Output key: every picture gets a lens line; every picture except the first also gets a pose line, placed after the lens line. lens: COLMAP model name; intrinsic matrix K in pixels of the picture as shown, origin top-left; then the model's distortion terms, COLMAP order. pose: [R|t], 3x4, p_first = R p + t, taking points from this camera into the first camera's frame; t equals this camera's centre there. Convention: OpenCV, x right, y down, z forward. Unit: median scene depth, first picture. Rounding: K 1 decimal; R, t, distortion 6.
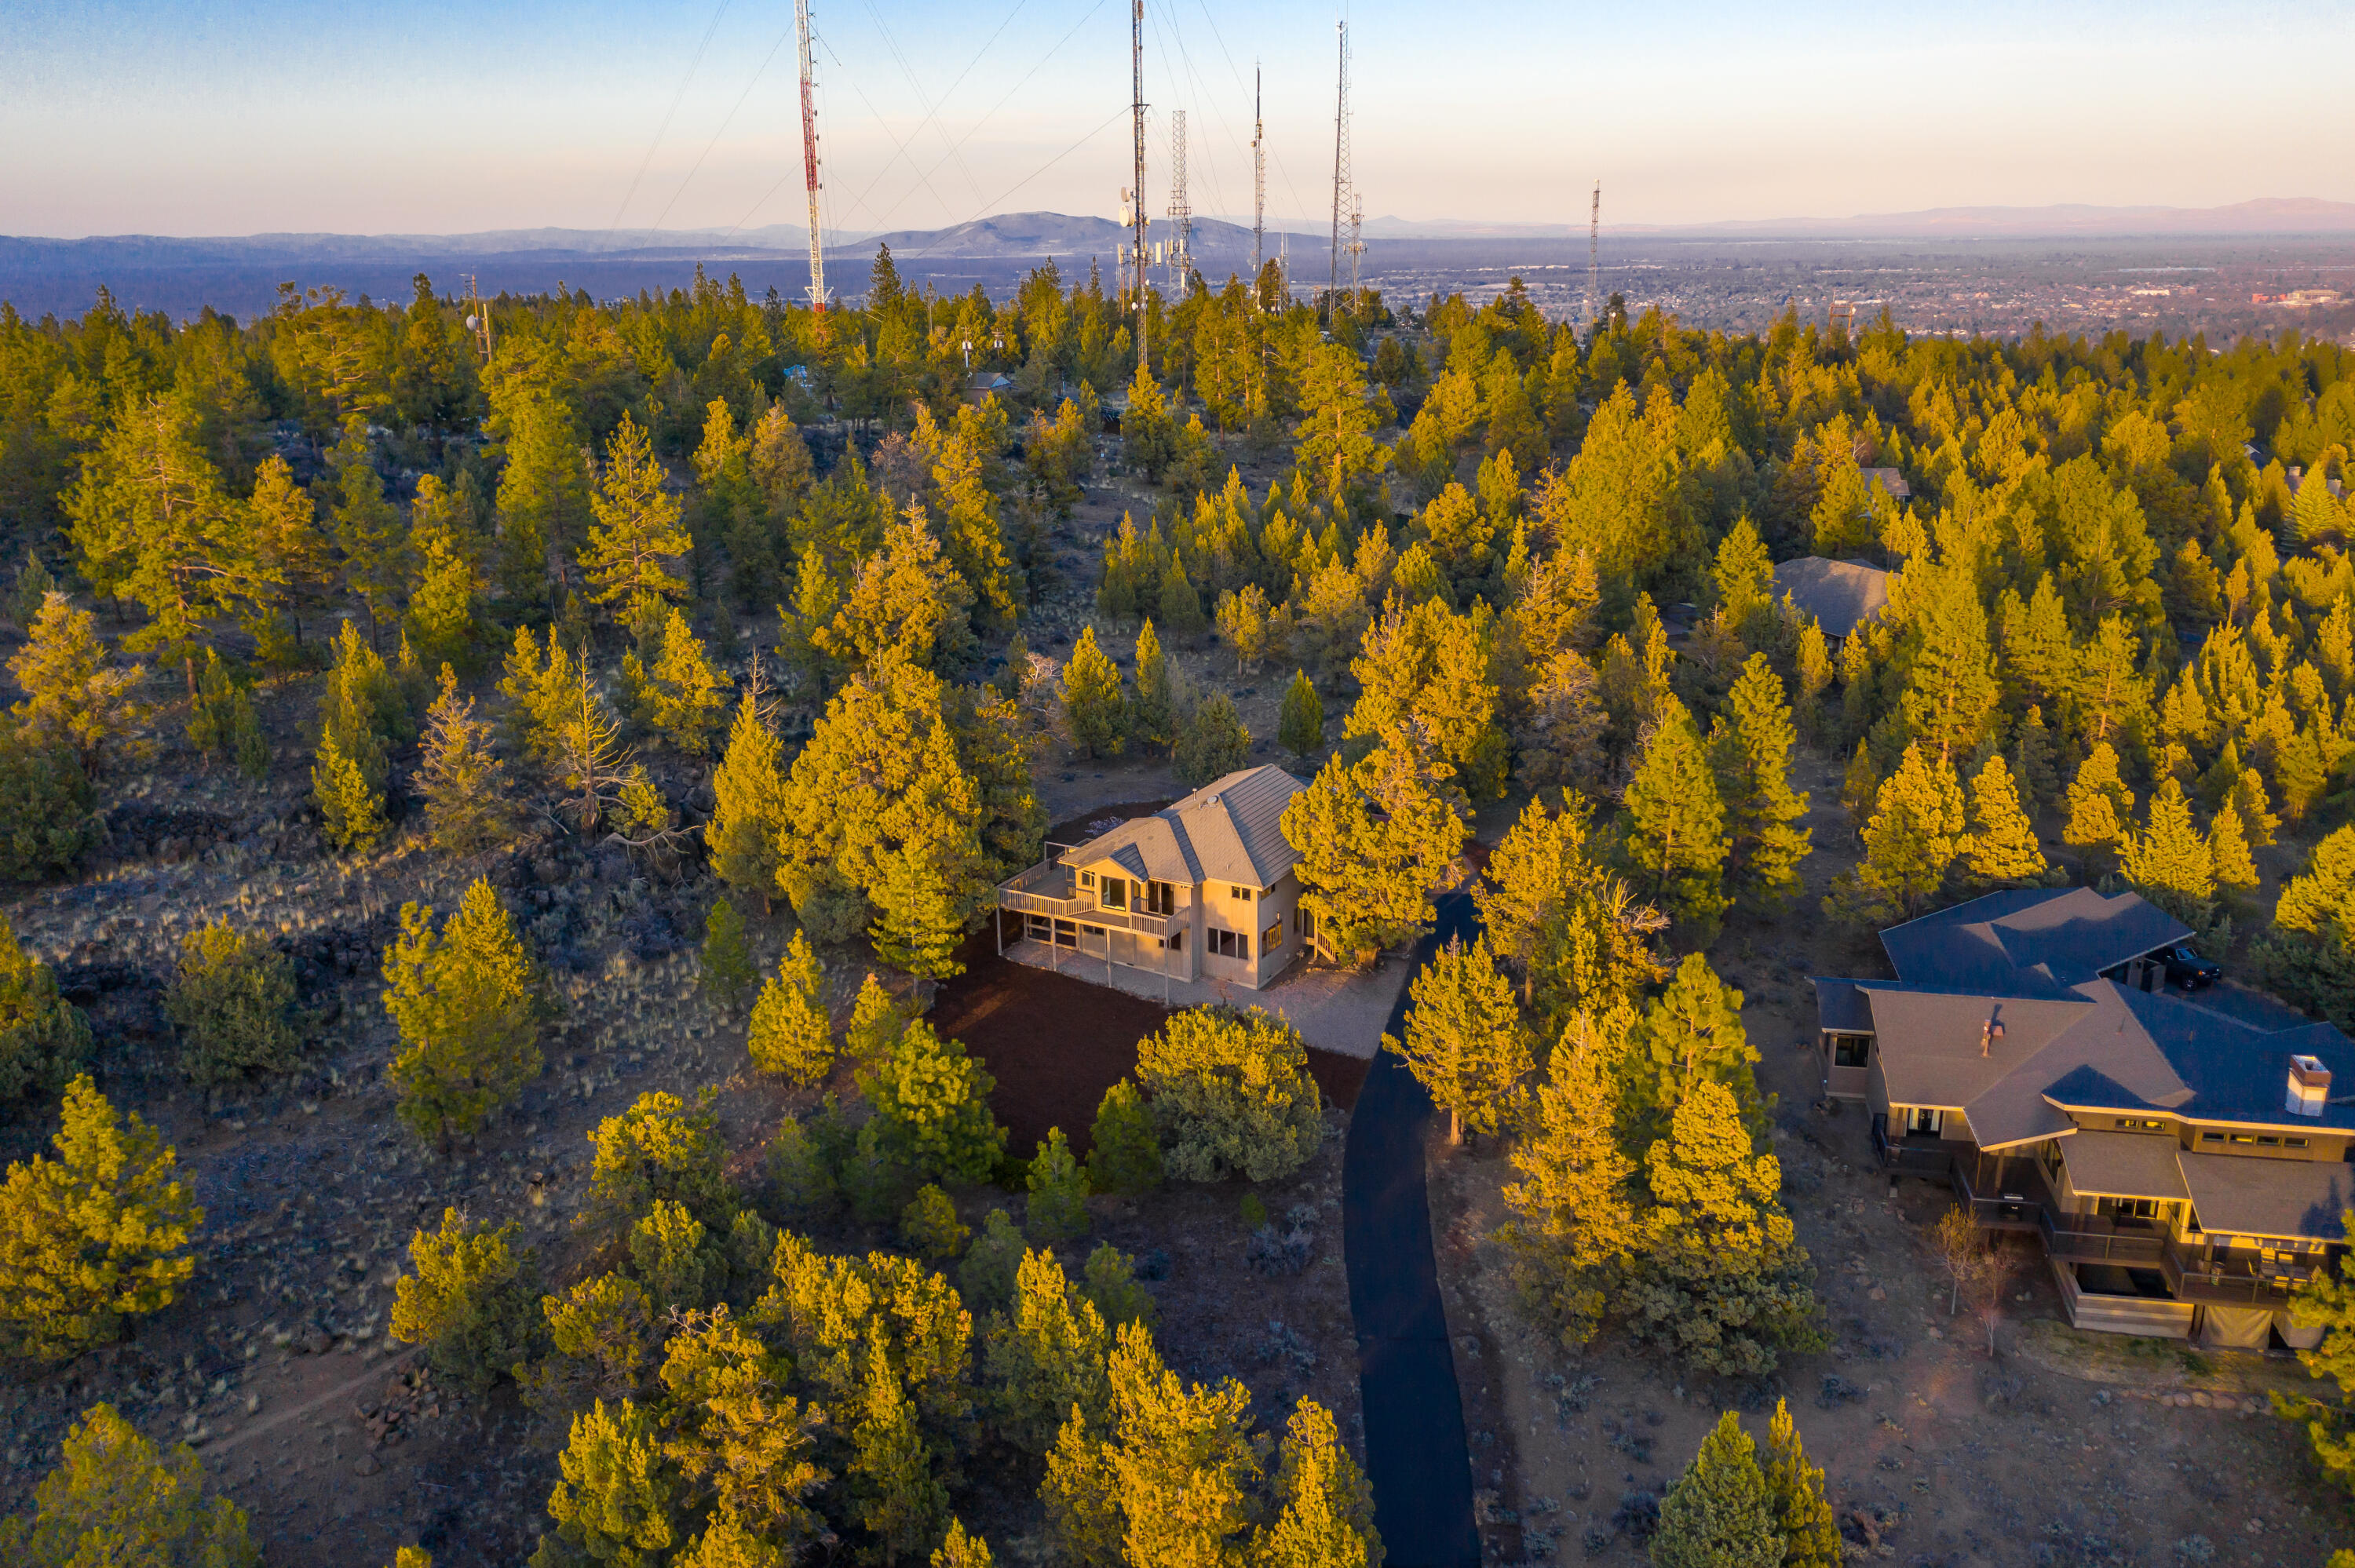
lens RADIAL K [[1867.2, 0, 1182.5], [0, 1867.2, 784.5], [0, 0, 1]] dist [-0.010525, 0.008975]
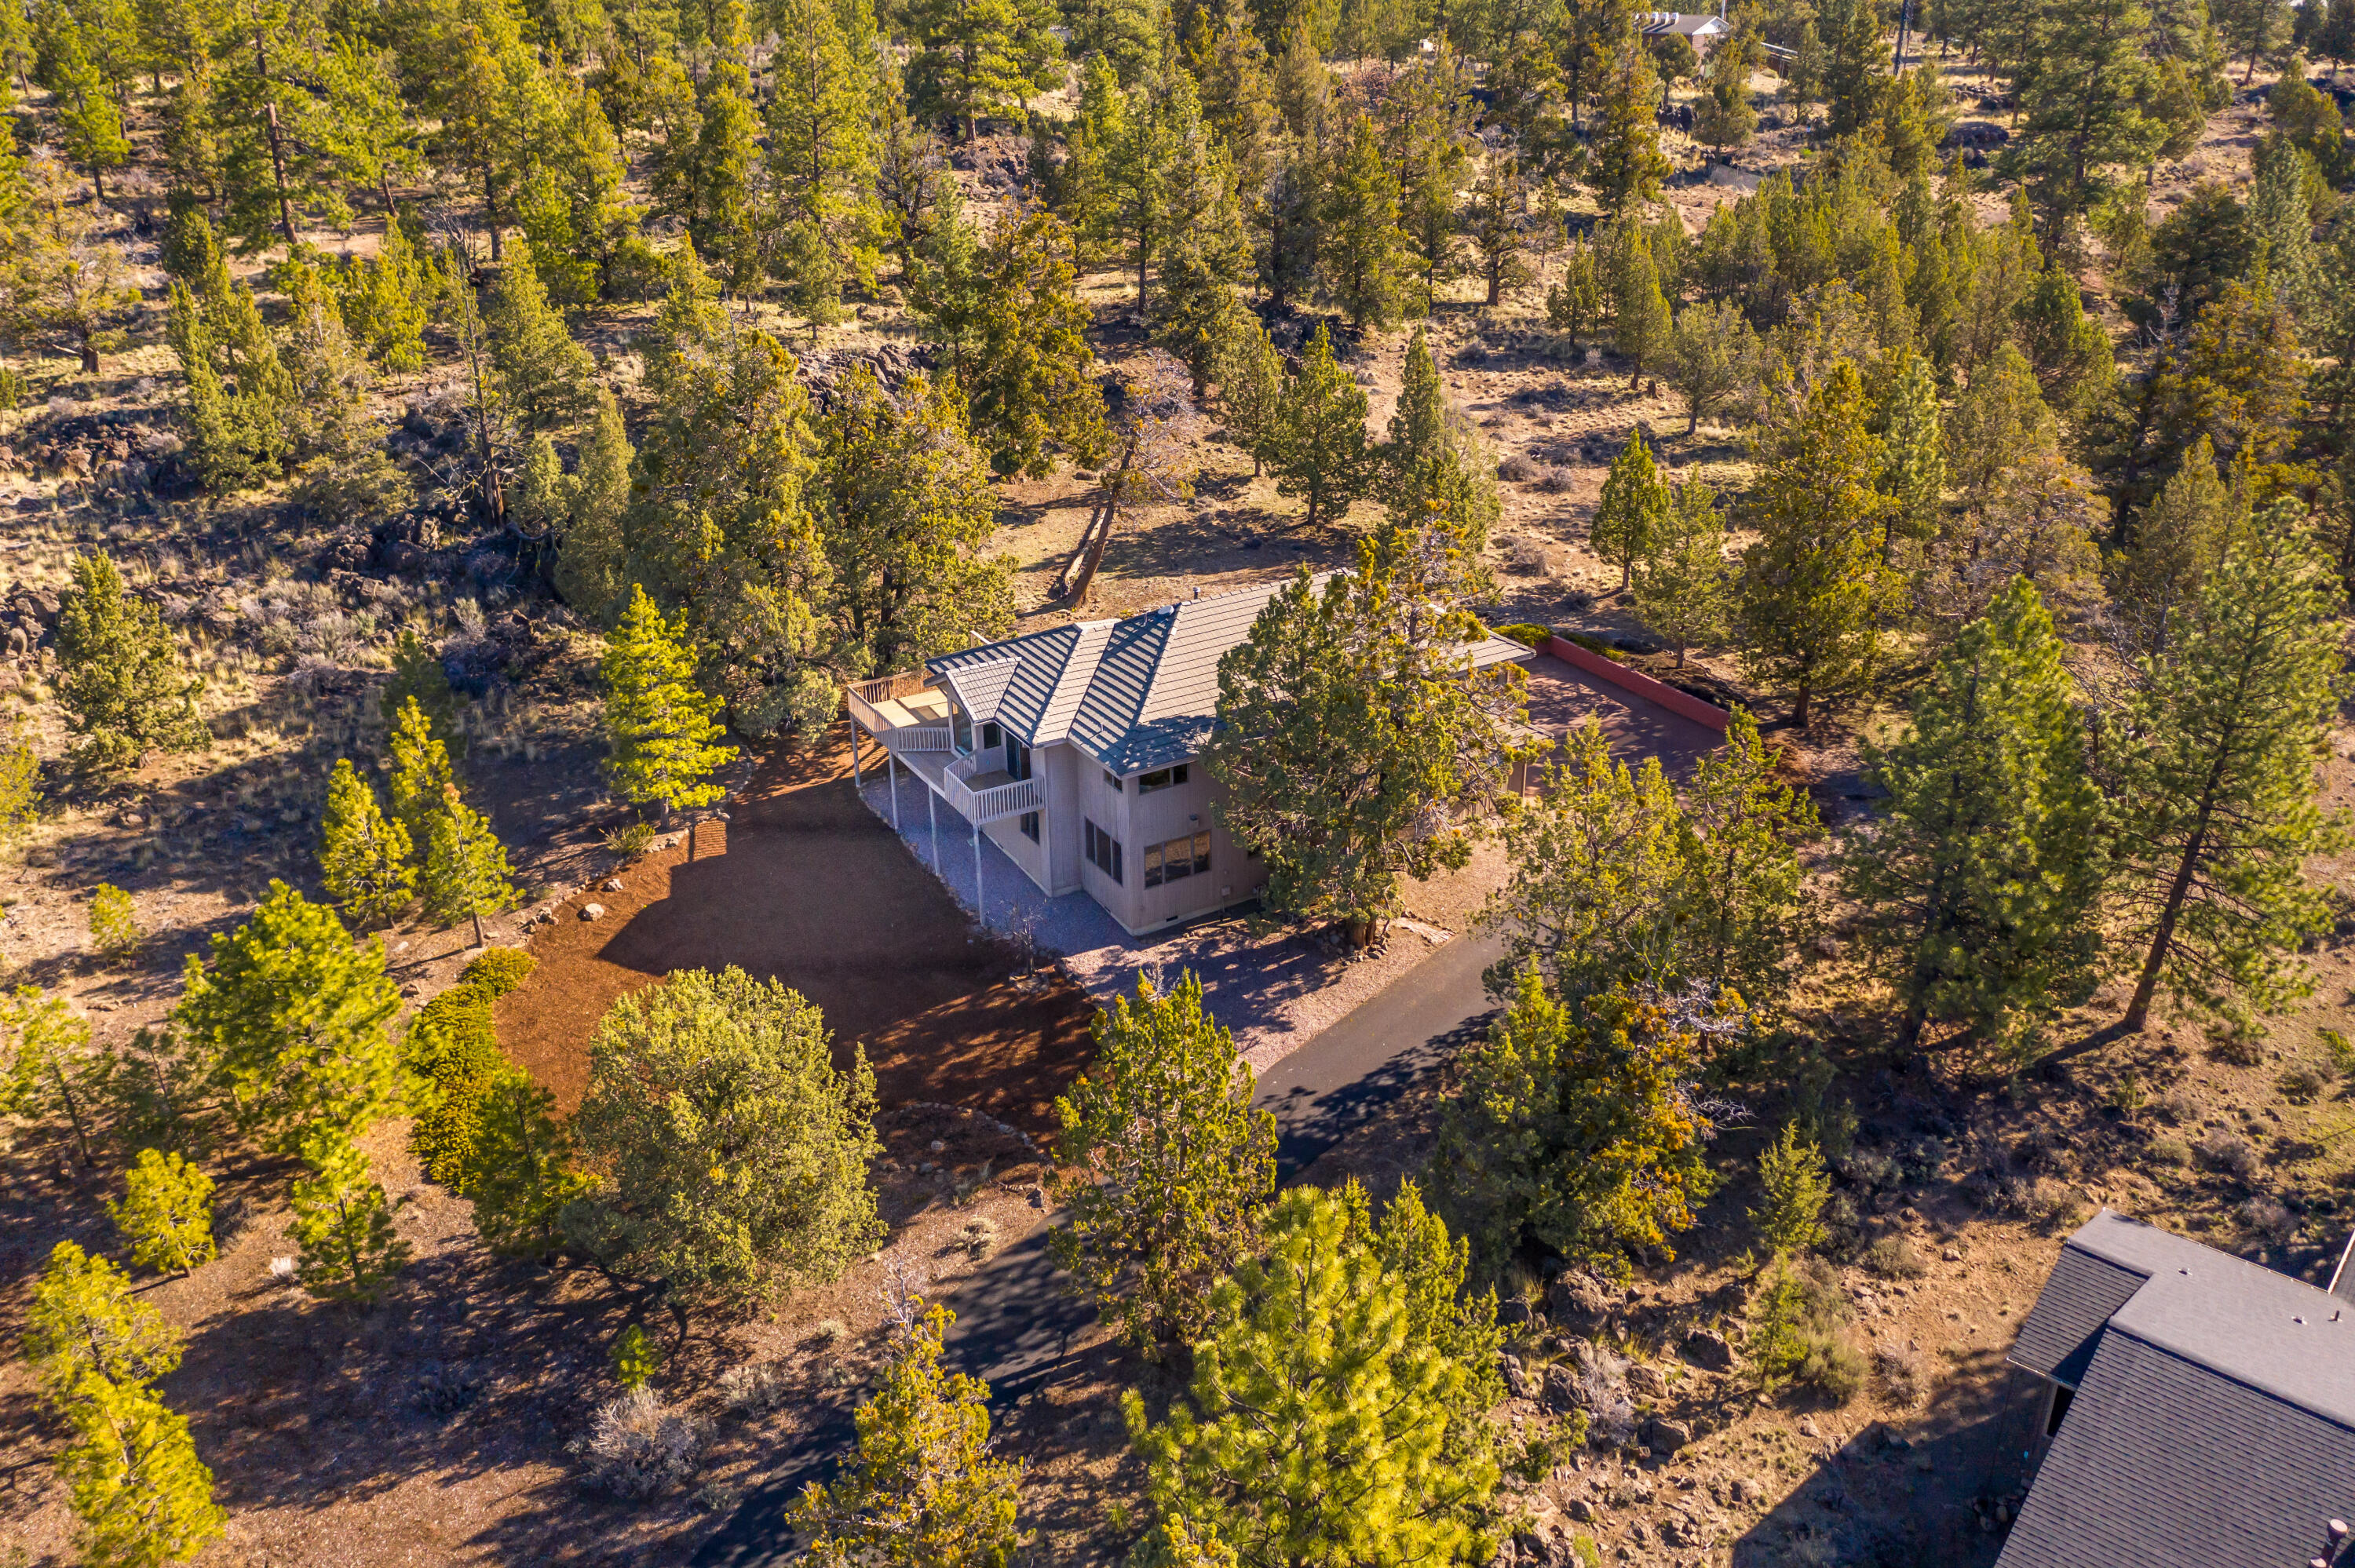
lens RADIAL K [[1867.2, 0, 1182.5], [0, 1867.2, 784.5], [0, 0, 1]] dist [-0.010525, 0.008975]
pose [[0.863187, 0.210197, -0.459048, 0.228277], [-0.140557, 0.973317, 0.181378, -0.034841], [0.484924, -0.092041, 0.869700, 0.352999]]
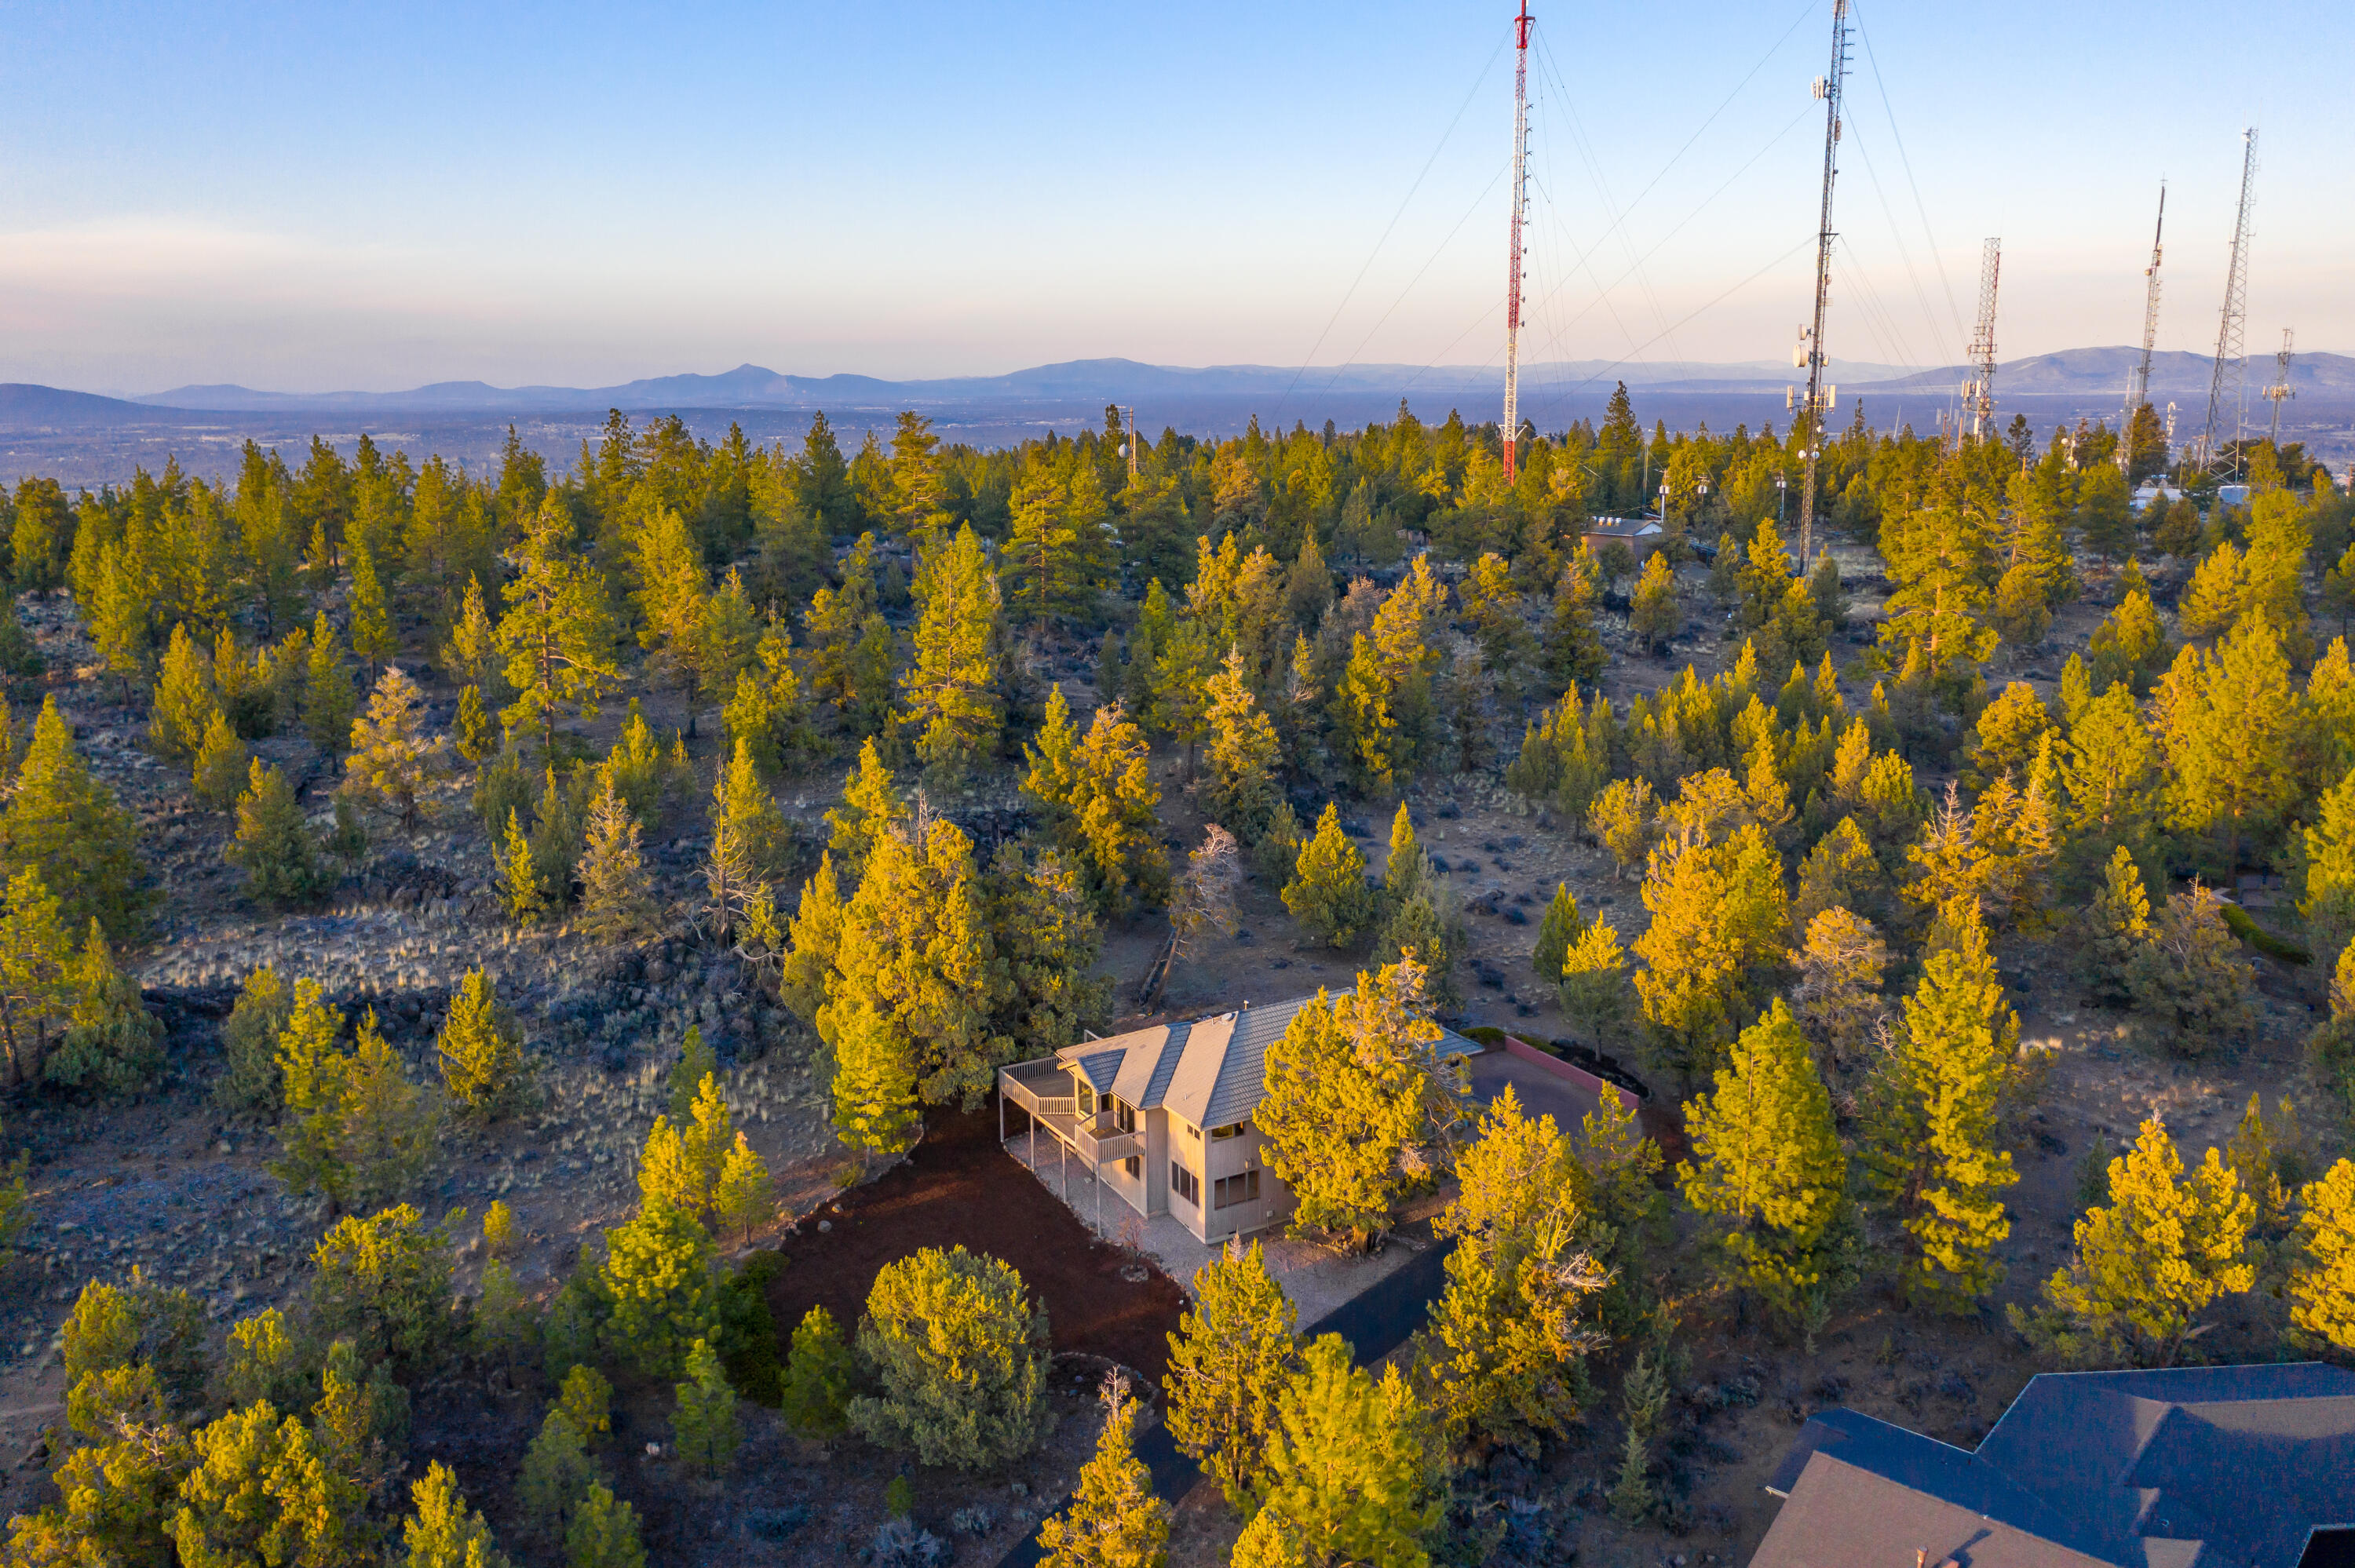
lens RADIAL K [[1867.2, 0, 1182.5], [0, 1867.2, 784.5], [0, 0, 1]] dist [-0.010525, 0.008975]
pose [[0.861417, 0.116151, -0.494438, 0.309938], [-0.149124, 0.988433, -0.027607, -0.053441], [0.485512, 0.097514, 0.868774, 0.162986]]
